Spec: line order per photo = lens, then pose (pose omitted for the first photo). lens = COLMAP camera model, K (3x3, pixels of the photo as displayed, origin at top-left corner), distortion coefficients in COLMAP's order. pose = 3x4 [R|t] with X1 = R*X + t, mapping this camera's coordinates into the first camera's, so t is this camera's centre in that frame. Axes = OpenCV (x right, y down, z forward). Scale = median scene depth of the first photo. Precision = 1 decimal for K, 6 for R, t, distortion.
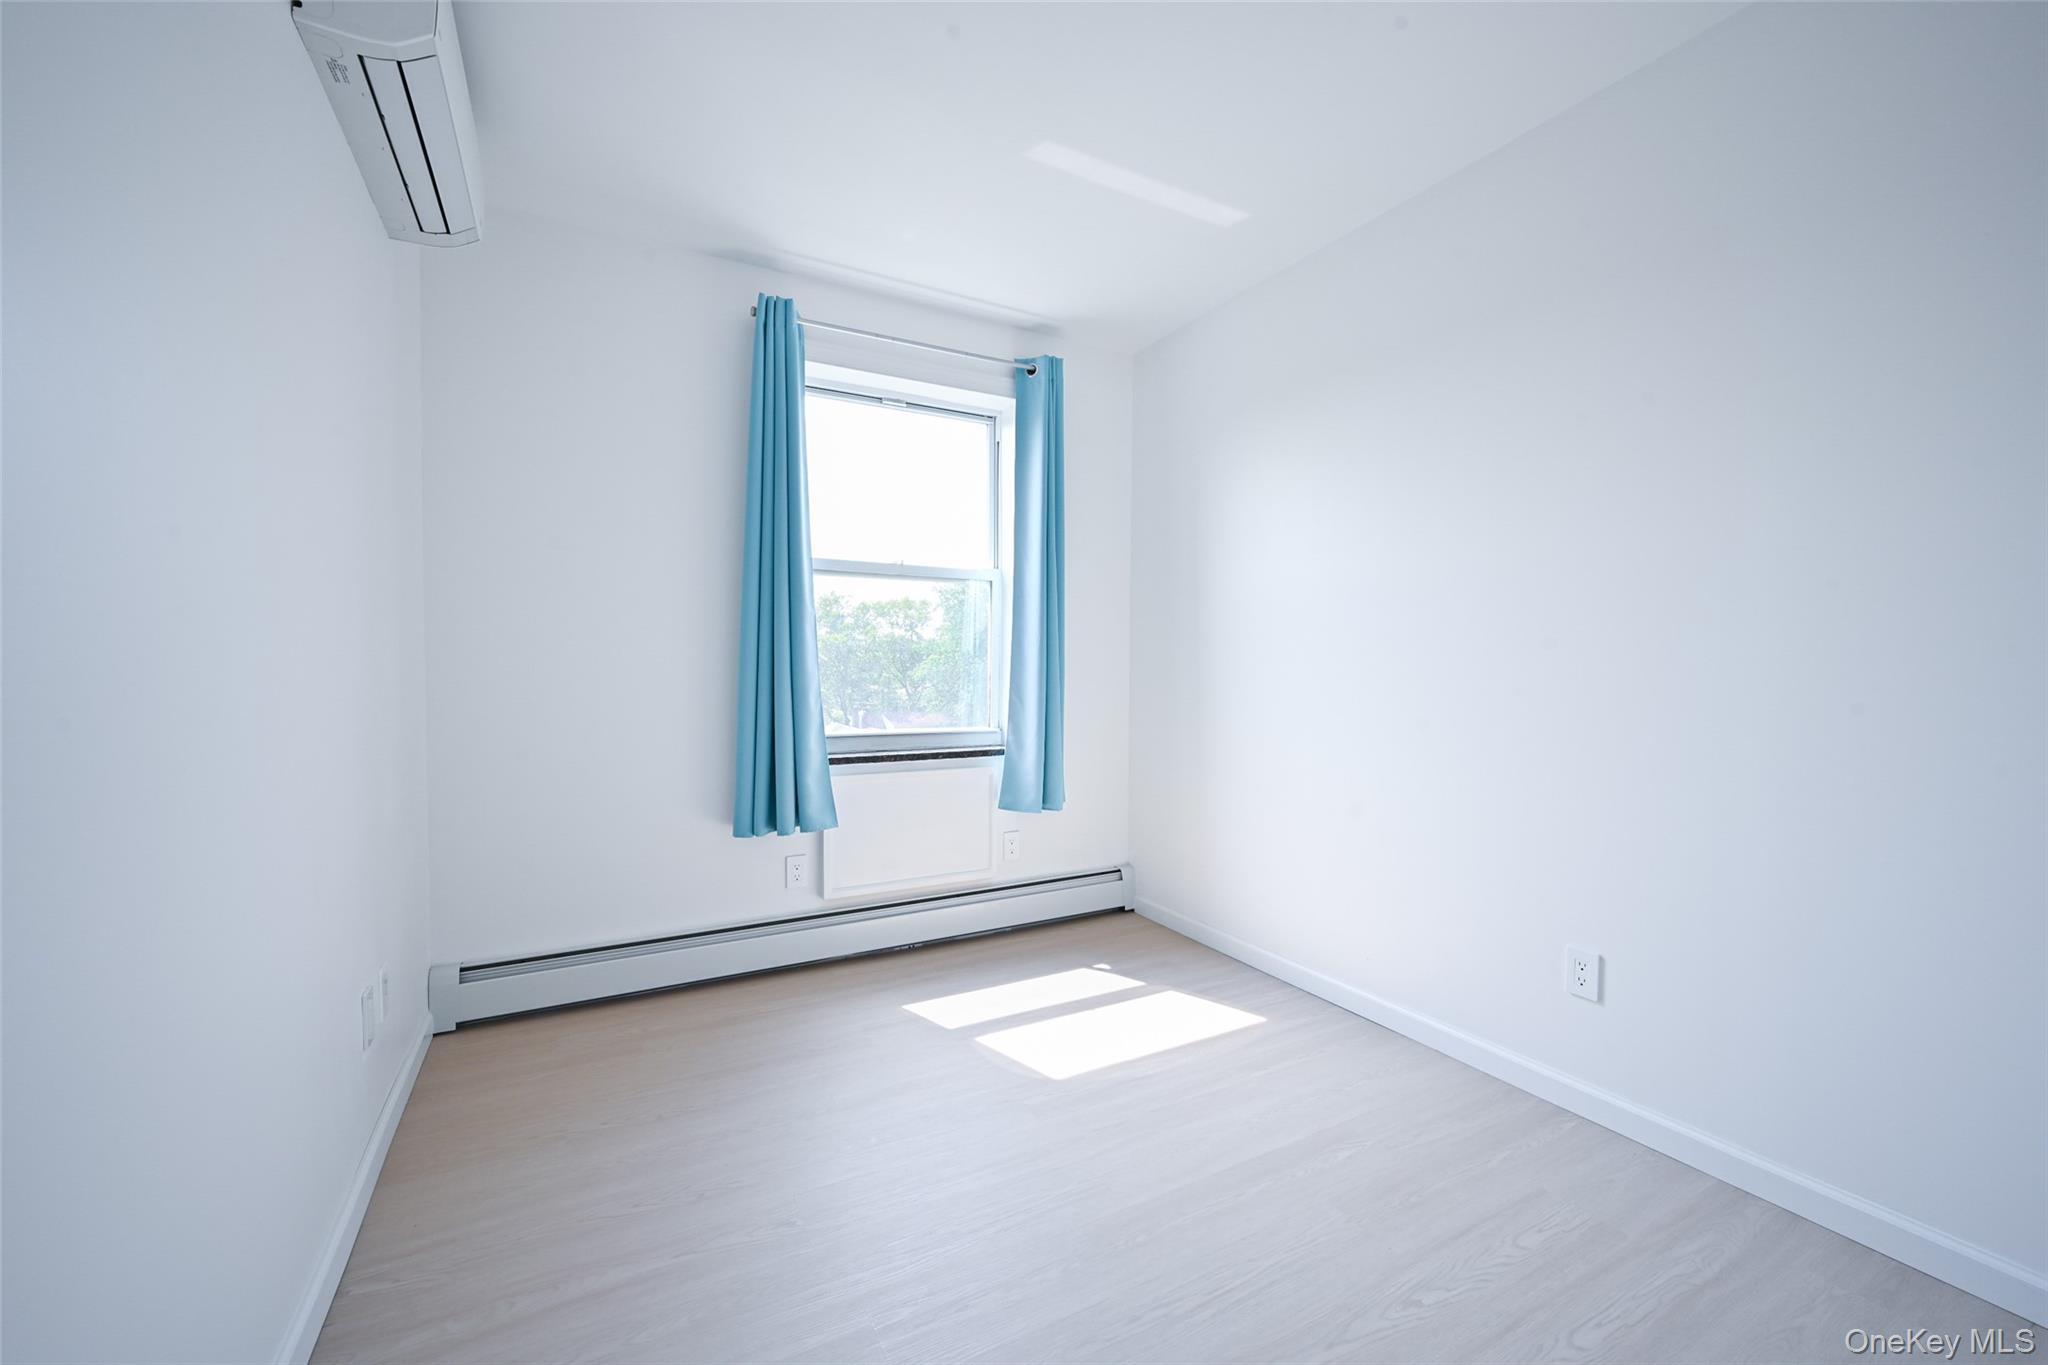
lens RADIAL K [[809.4, 0, 1024.1], [0, 809.4, 685.4], [0, 0, 1]] dist [-0.001937, -0.000122]
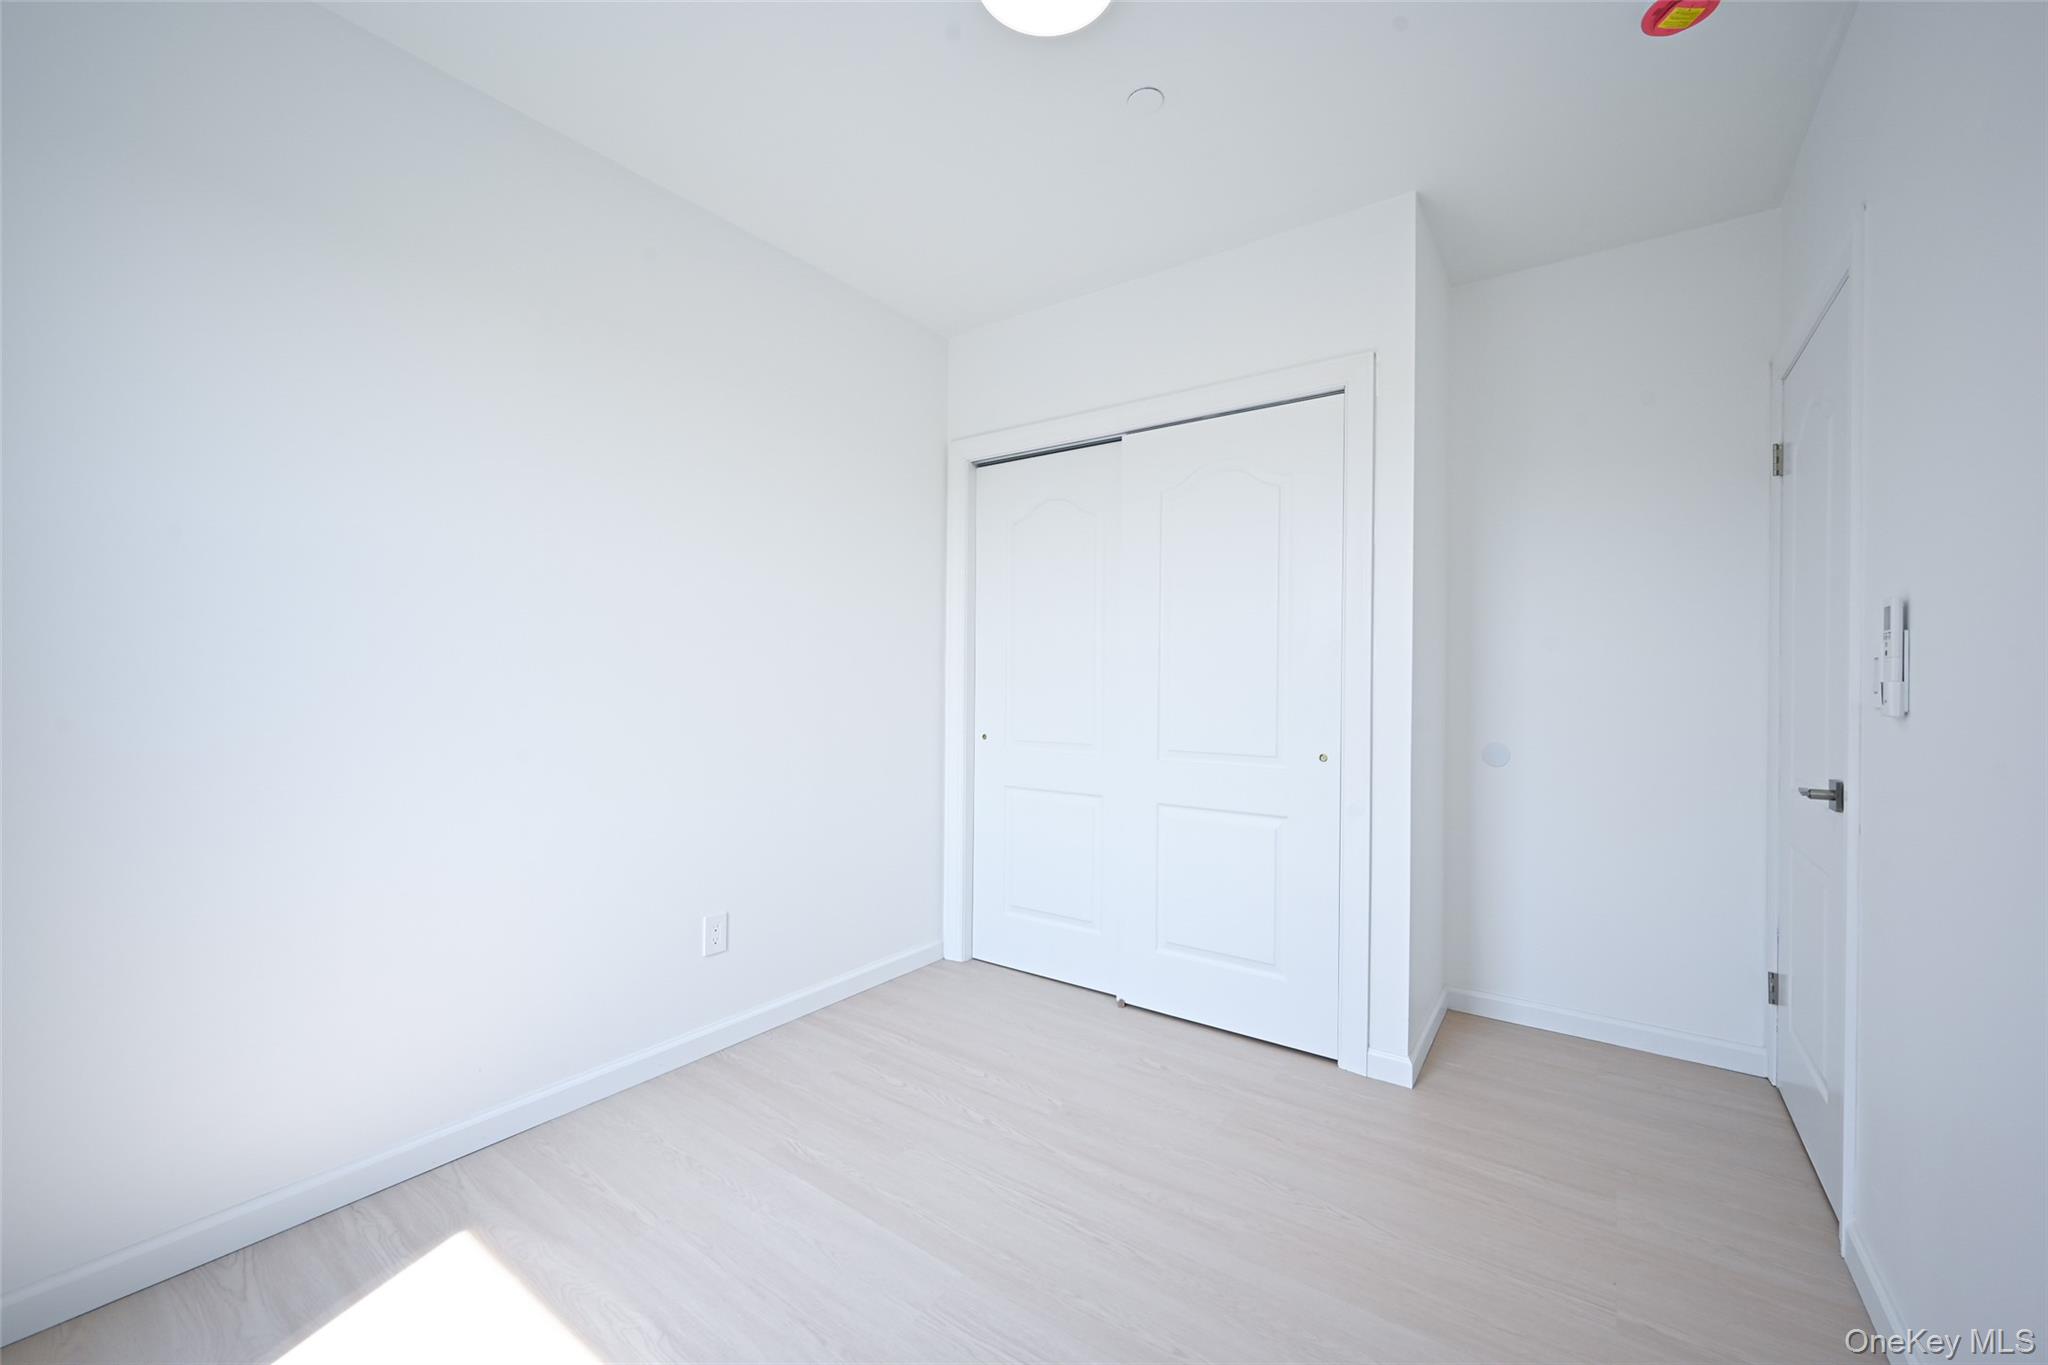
lens RADIAL K [[809.4, 0, 1024.1], [0, 809.4, 685.4], [0, 0, 1]] dist [-0.001937, -0.000122]
pose [[-0.439537, -0.010182, 0.898167, -0.314540], [0.019640, 0.999588, 0.020943, -0.014687], [-0.898010, 0.026845, -0.439156, 0.589521]]
